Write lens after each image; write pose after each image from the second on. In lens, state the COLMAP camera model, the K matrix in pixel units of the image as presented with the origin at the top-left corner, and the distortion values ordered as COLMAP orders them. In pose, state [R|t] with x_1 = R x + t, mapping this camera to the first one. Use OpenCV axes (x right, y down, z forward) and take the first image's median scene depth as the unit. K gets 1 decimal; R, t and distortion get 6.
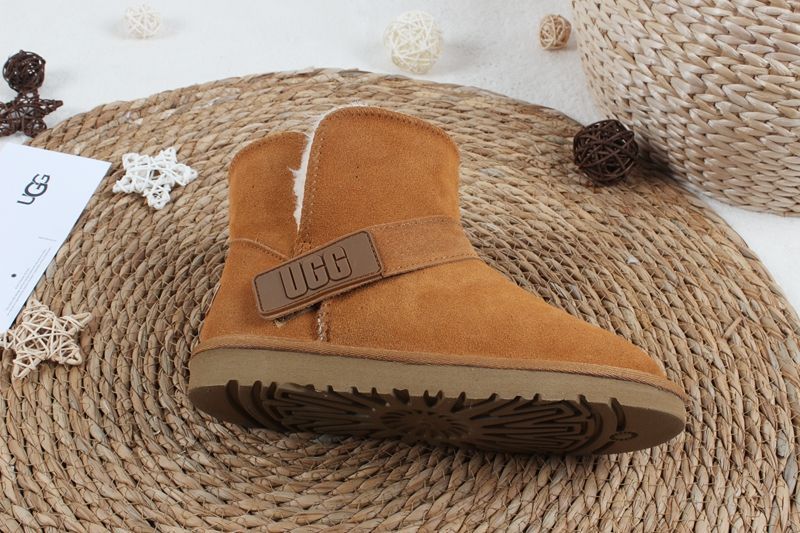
lens RADIAL K [[1031.3, 0, 388.5], [0, 1031.3, 251.7], [0, 0, 1]] dist [-0.011997, 0.000000]
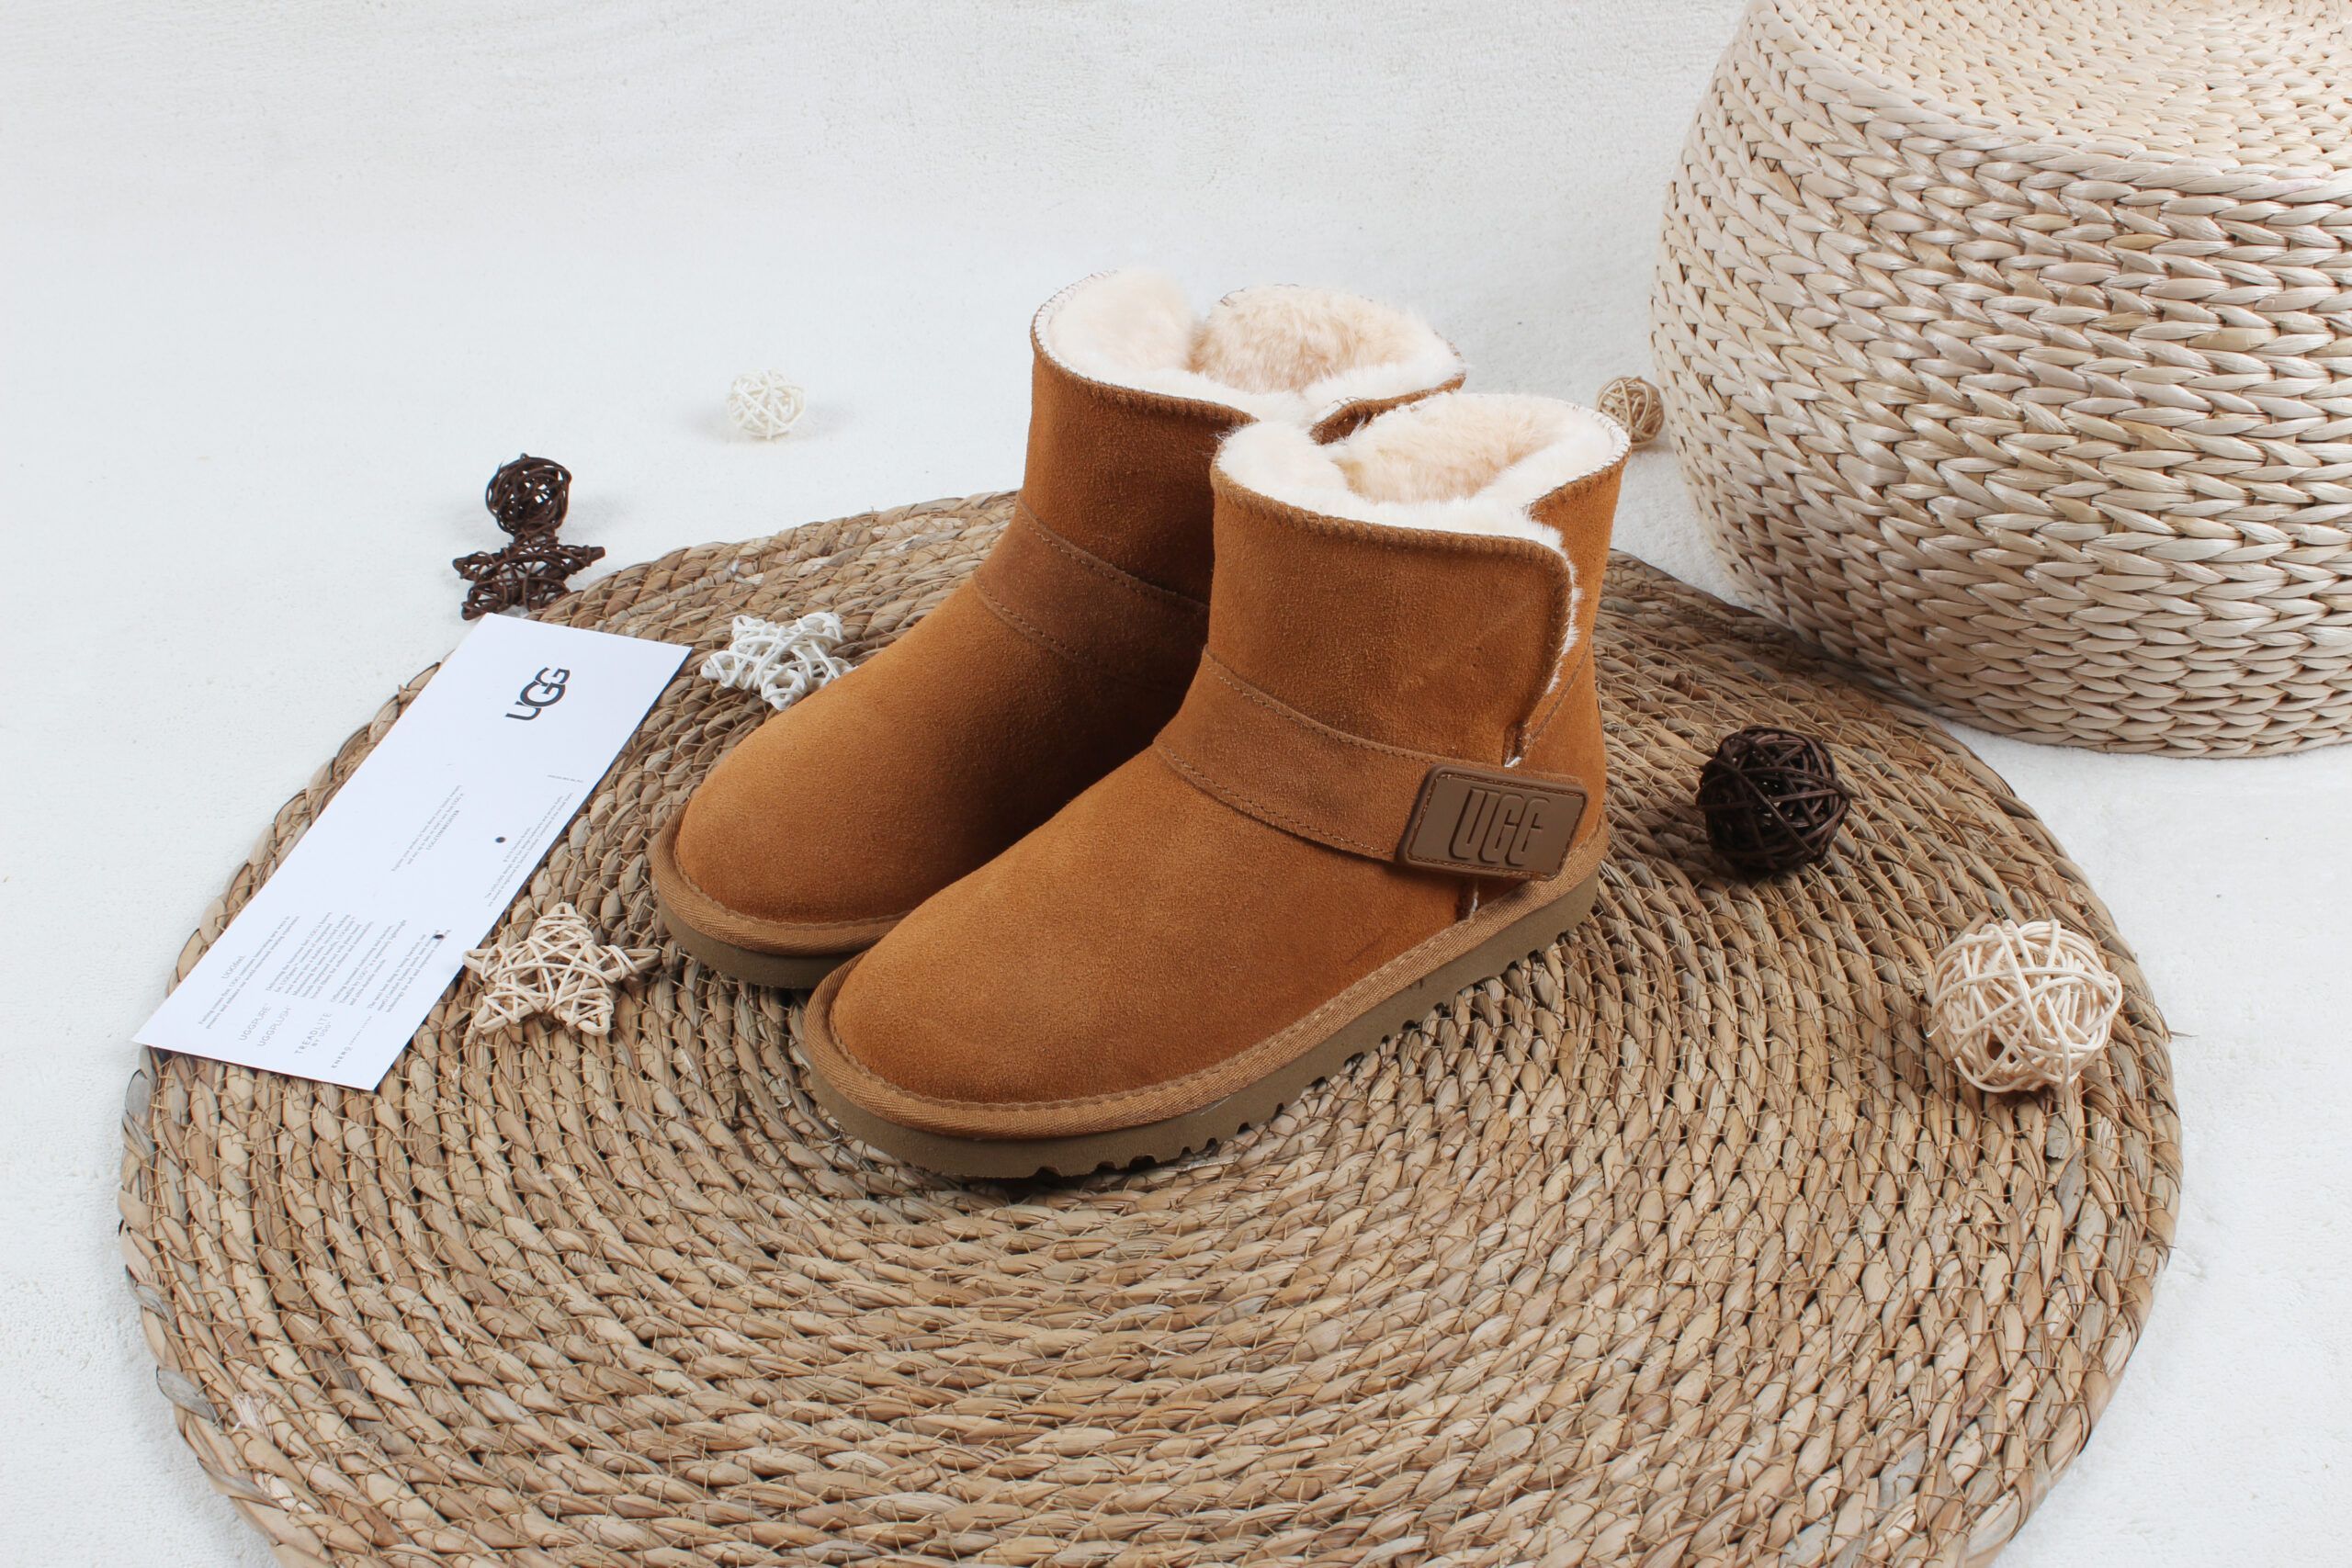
lens RADIAL K [[2868.5, 0, 1161.8], [0, 2868.5, 769.2], [0, 0, 1]] dist [-0.032176, 0.000000]
pose [[0.997041, -0.006812, -0.076567, 0.061137], [-0.007210, 0.983387, -0.181378, 0.240683], [0.076531, 0.181394, 0.980428, -0.351406]]
